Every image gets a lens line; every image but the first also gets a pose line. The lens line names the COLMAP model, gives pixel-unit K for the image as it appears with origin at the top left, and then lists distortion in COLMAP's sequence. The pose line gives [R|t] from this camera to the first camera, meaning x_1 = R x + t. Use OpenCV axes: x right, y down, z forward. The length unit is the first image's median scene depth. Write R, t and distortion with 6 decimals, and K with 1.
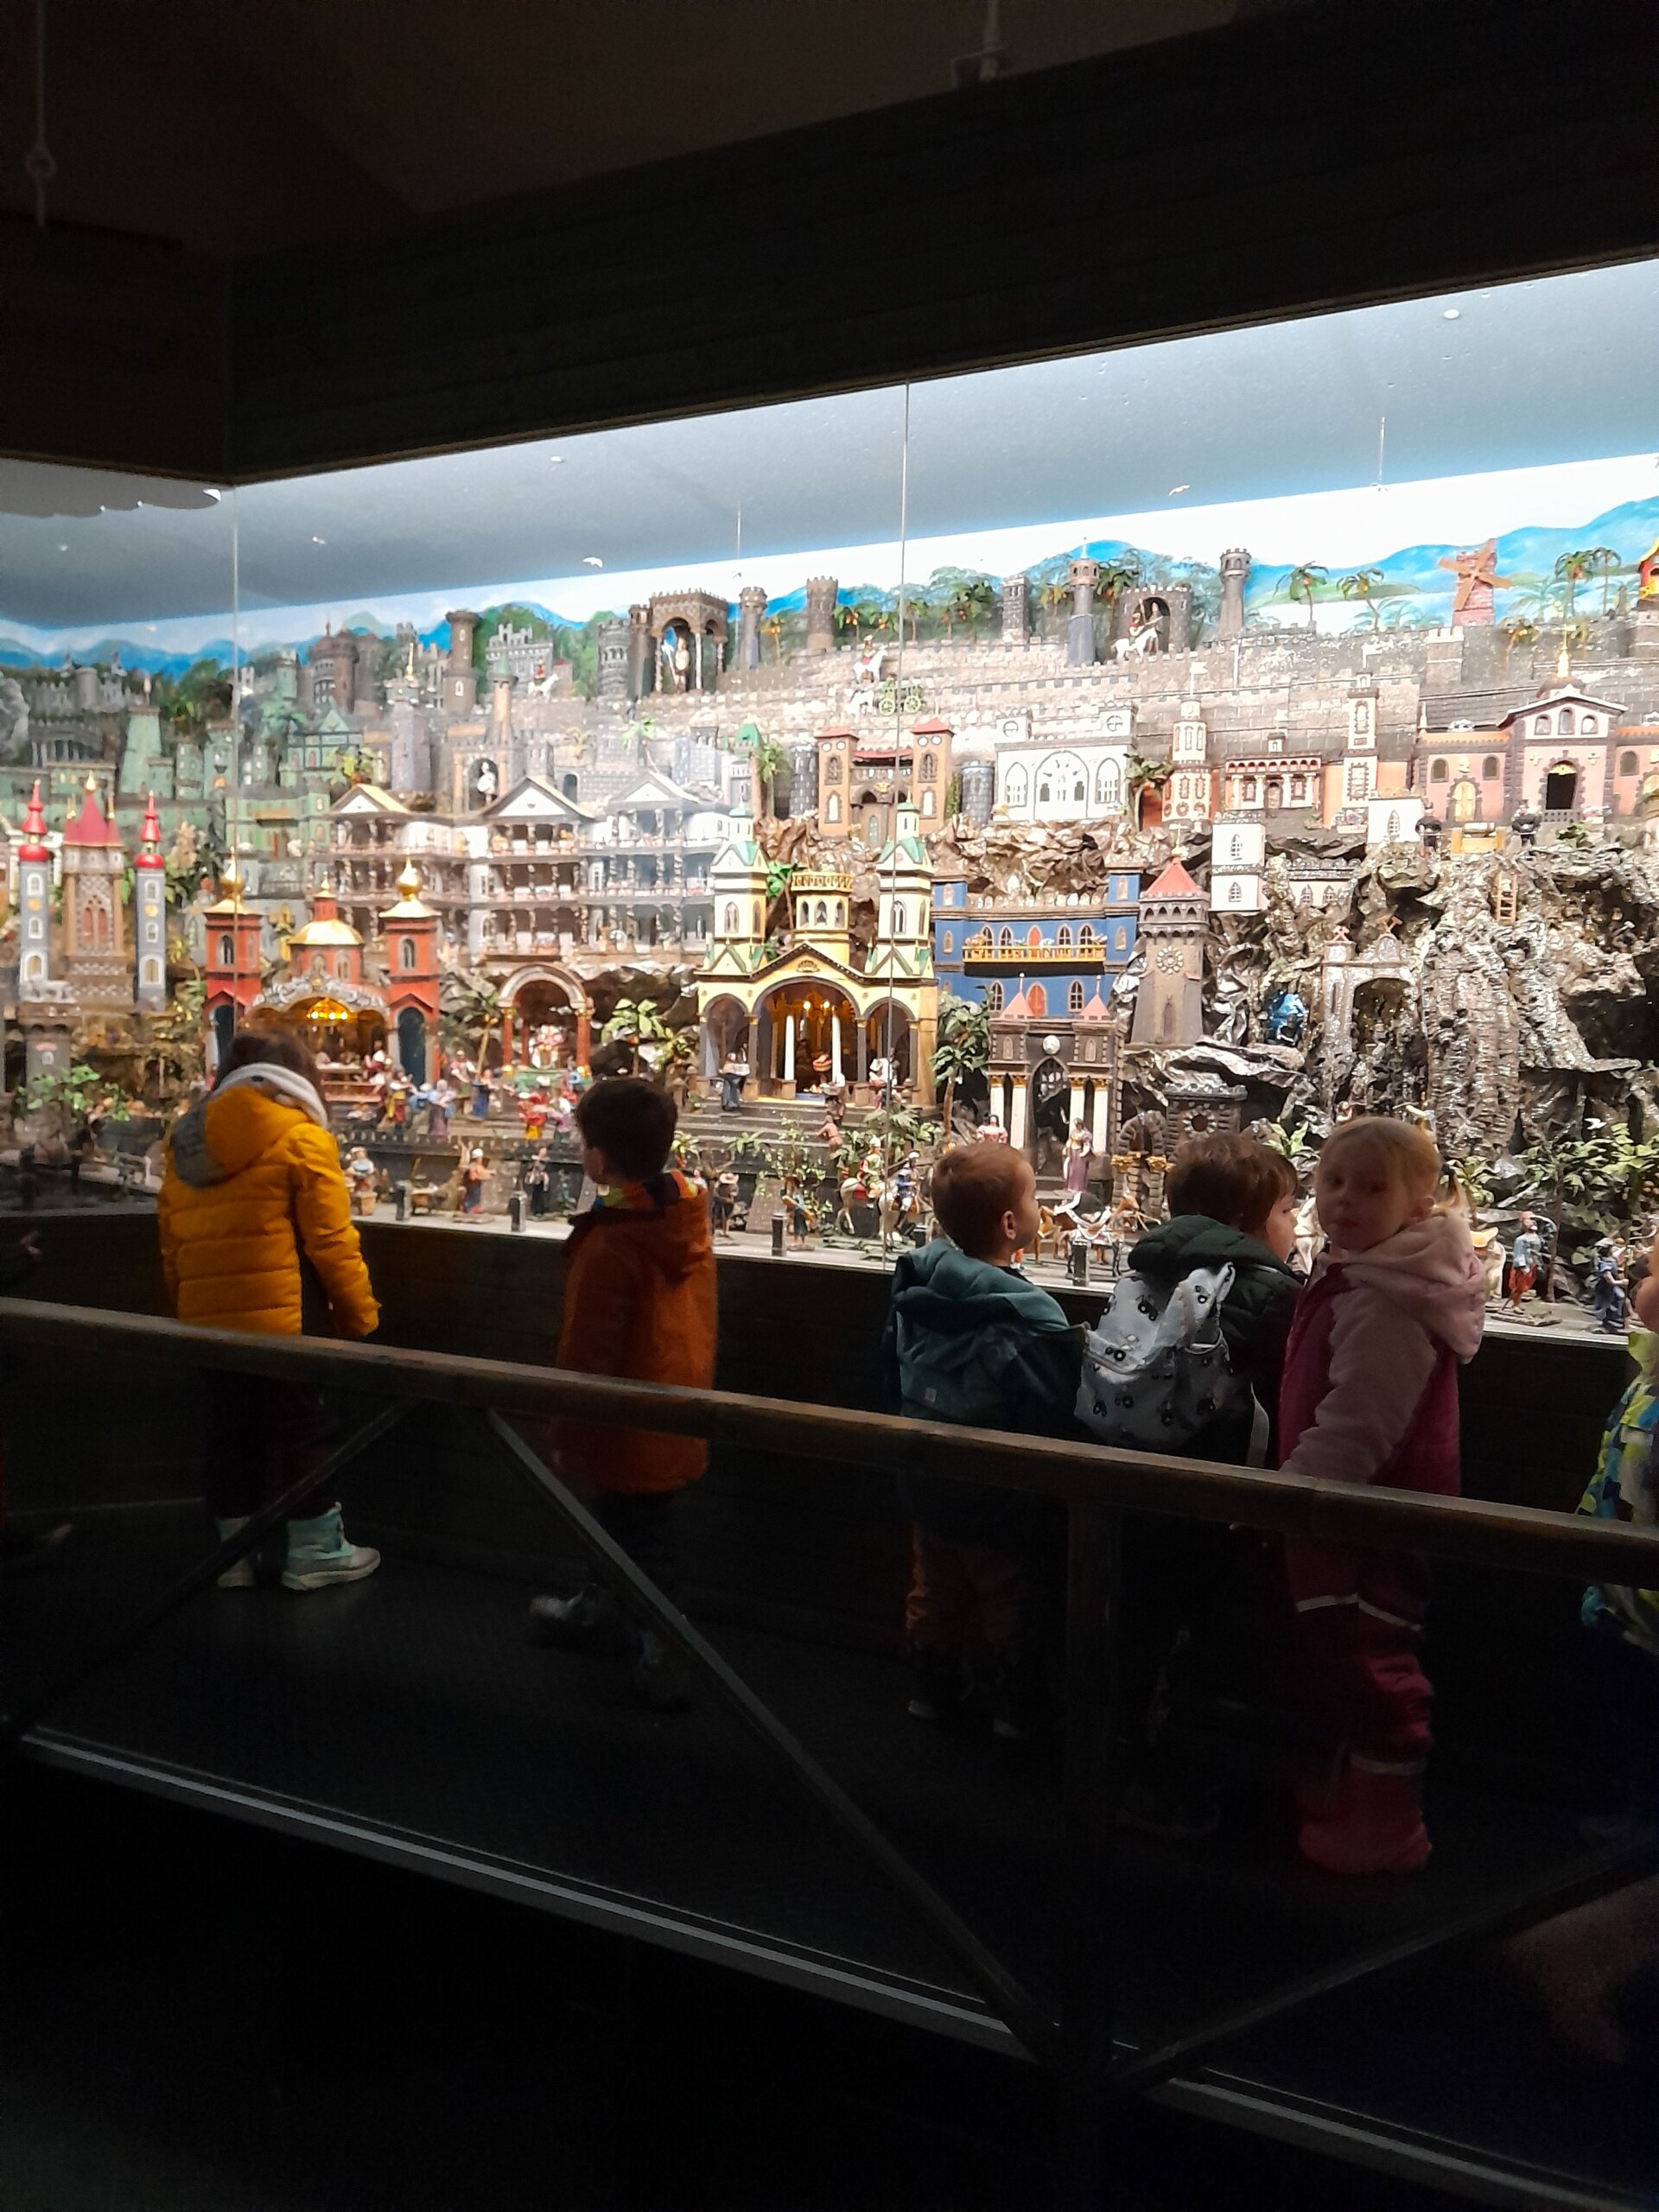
lens RADIAL K [[1626.7, 0, 824.5], [0, 1626.7, 1100.0], [0, 0, 1]] dist [0.082573, -0.047126]
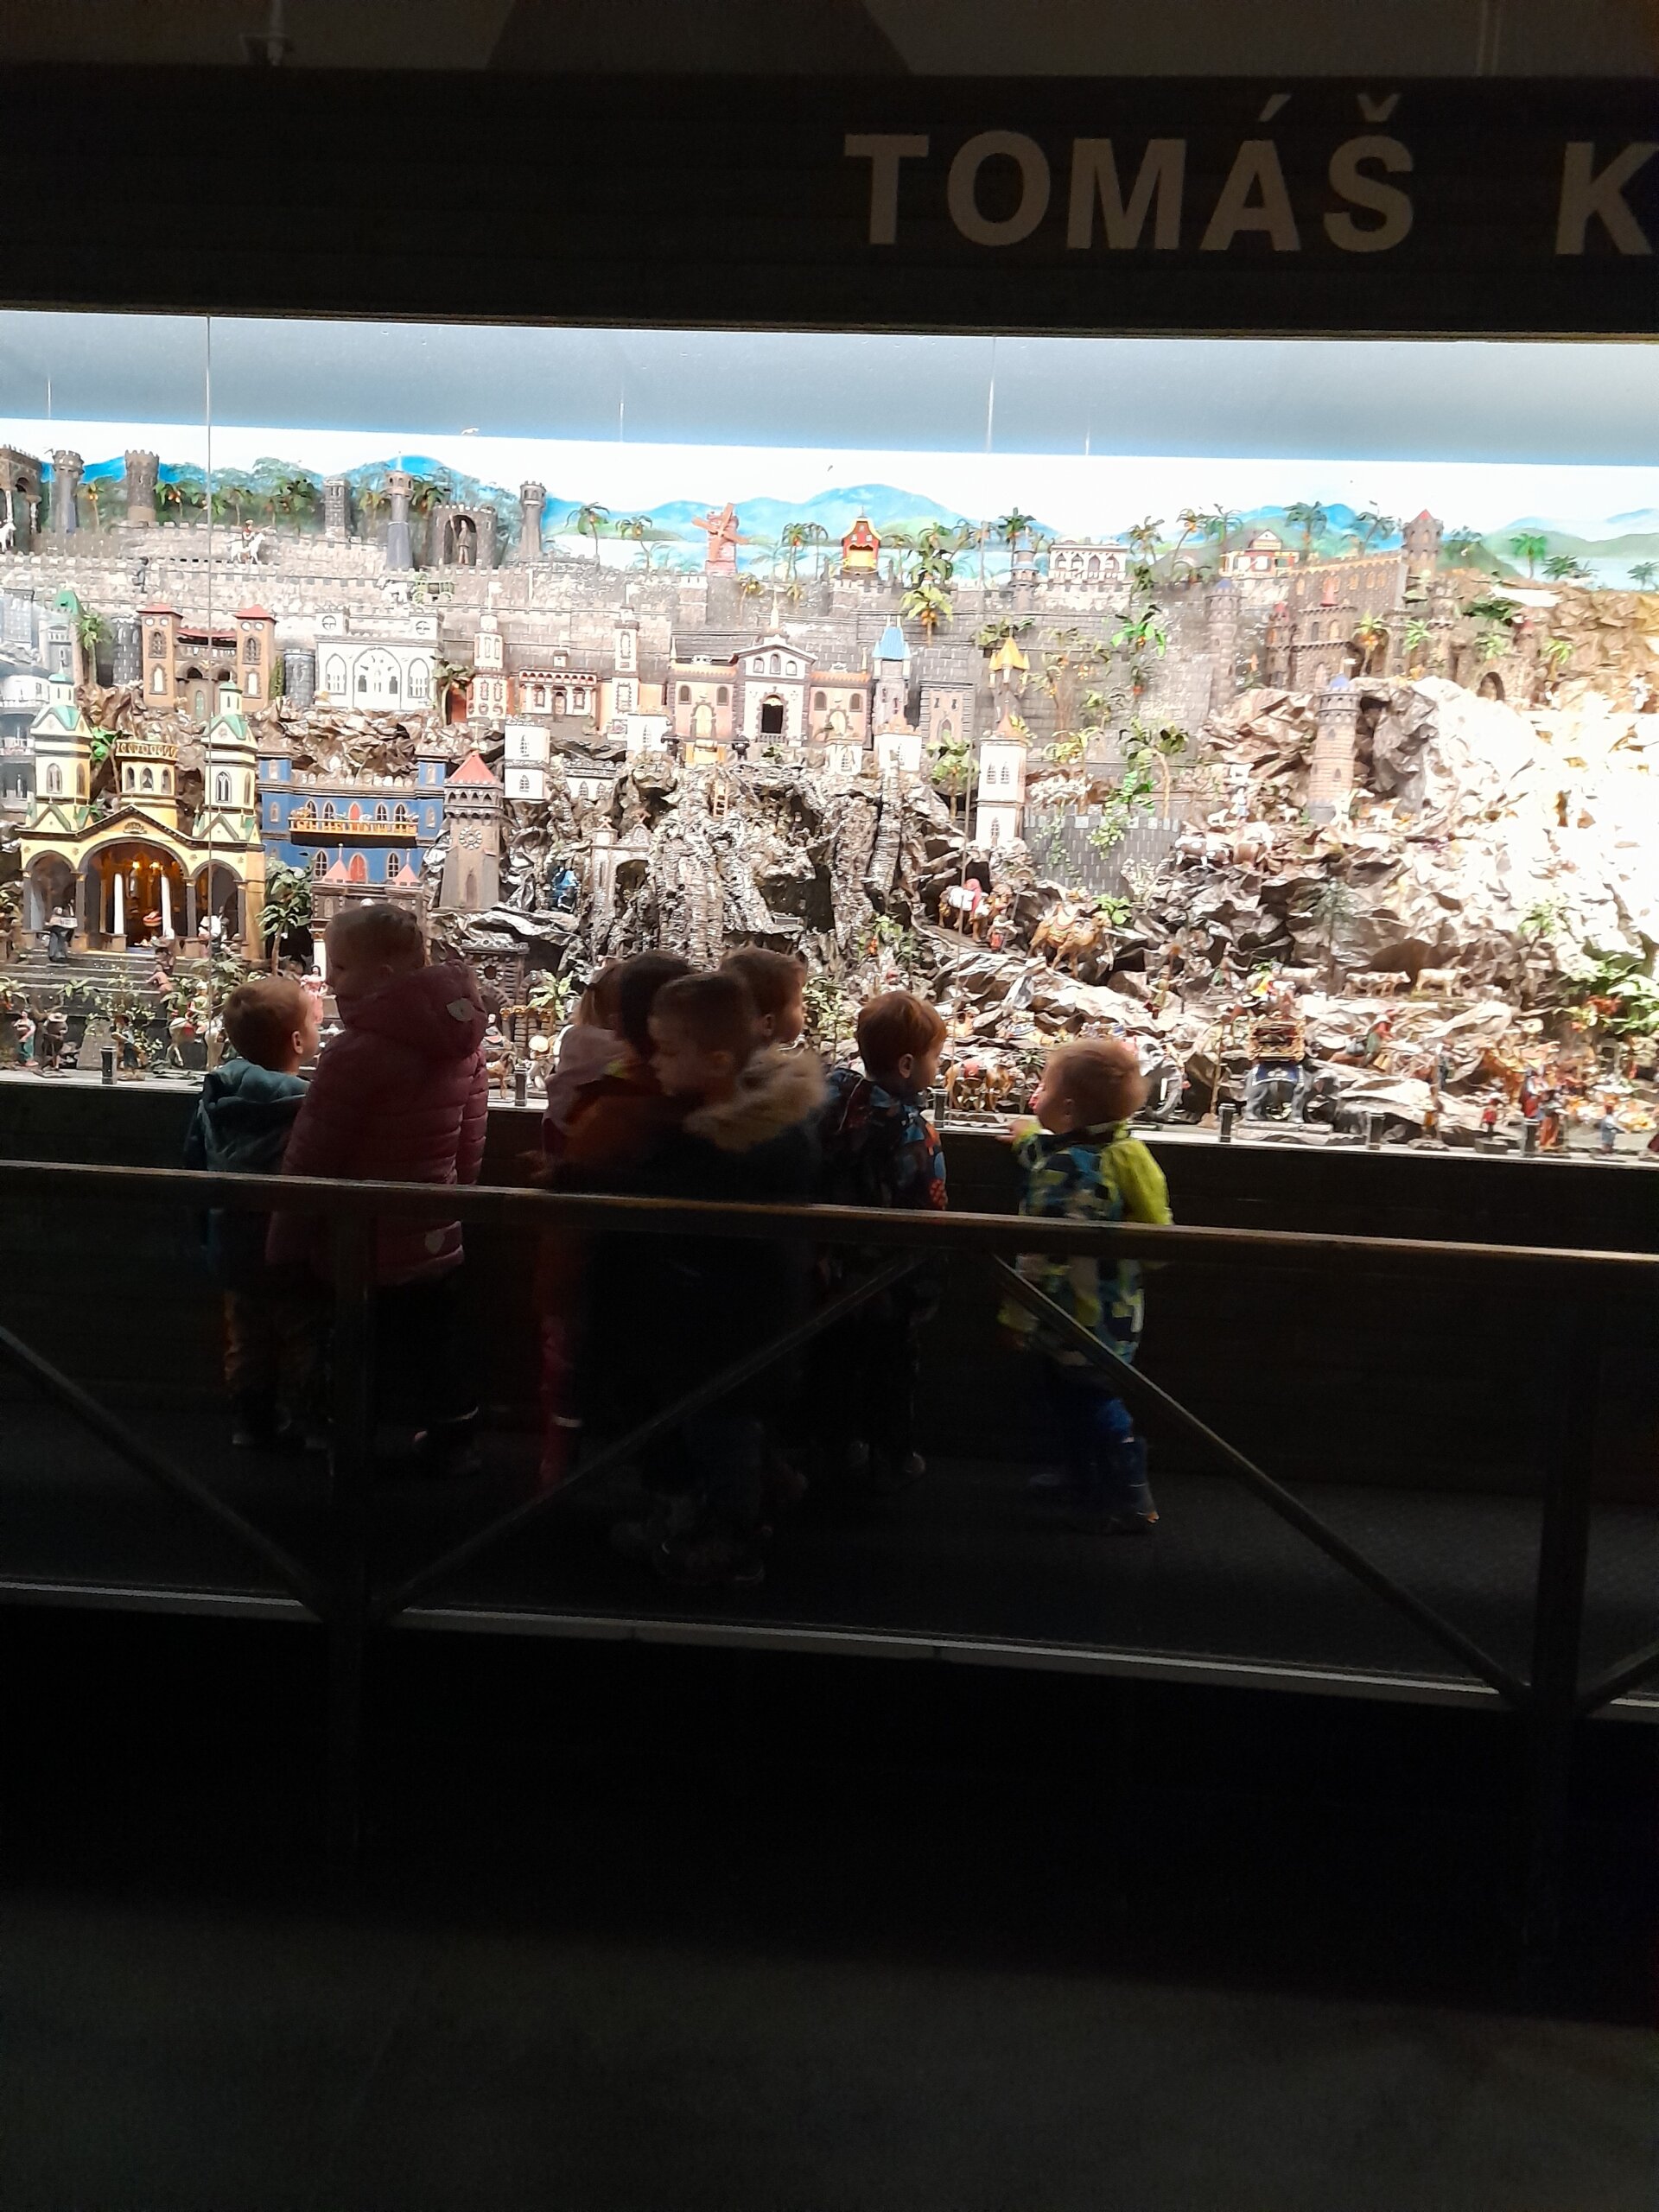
lens RADIAL K [[1626.7, 0, 824.0], [0, 1626.7, 1086.1], [0, 0, 1]] dist [0.082573, -0.047126]
pose [[0.930862, -0.016787, 0.364986, 0.012799], [-0.005636, 0.998165, 0.060285, 0.020393], [-0.365328, -0.058174, 0.929059, -0.198163]]
